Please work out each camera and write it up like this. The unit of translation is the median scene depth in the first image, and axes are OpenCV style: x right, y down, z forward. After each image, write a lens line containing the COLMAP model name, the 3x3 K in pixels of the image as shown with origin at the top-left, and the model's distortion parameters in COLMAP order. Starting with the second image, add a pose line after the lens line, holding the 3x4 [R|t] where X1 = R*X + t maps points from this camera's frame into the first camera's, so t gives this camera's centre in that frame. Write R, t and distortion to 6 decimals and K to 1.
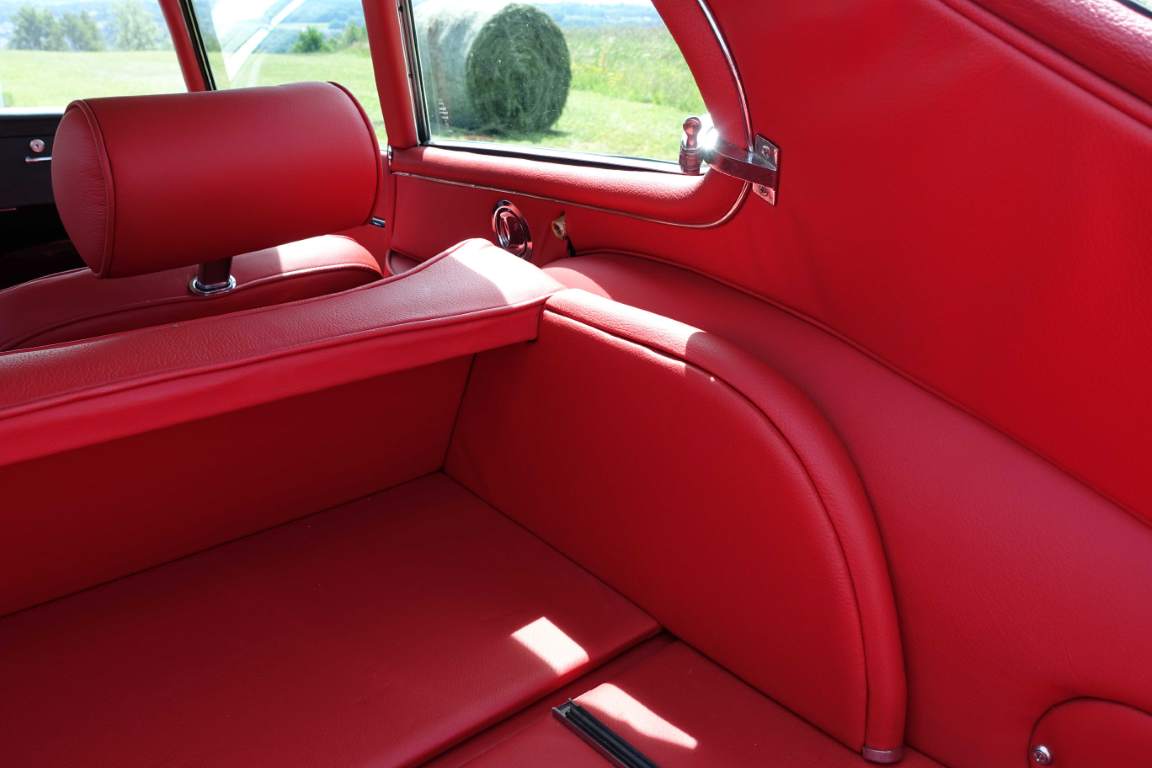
lens RADIAL K [[888.3, 0, 580.0], [0, 888.3, 385.8], [0, 0, 1]] dist [0.012866, -0.011830]
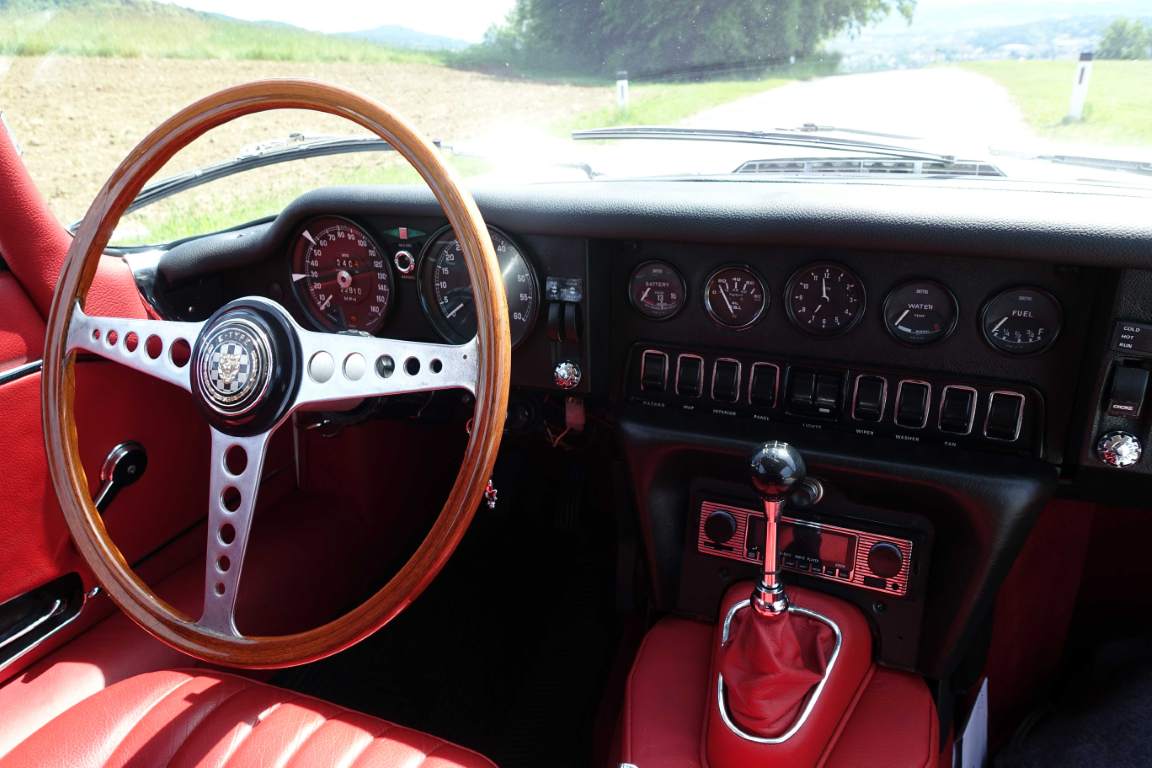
lens RADIAL K [[798.7, 0, 572.3], [0, 798.7, 392.8], [0, 0, 1]] dist [0.004971, -0.017226]
pose [[0.472120, 0.306796, -0.826425, -0.845716], [-0.277697, 0.941515, 0.190878, -0.355732], [0.836652, 0.139379, 0.529704, 0.979778]]
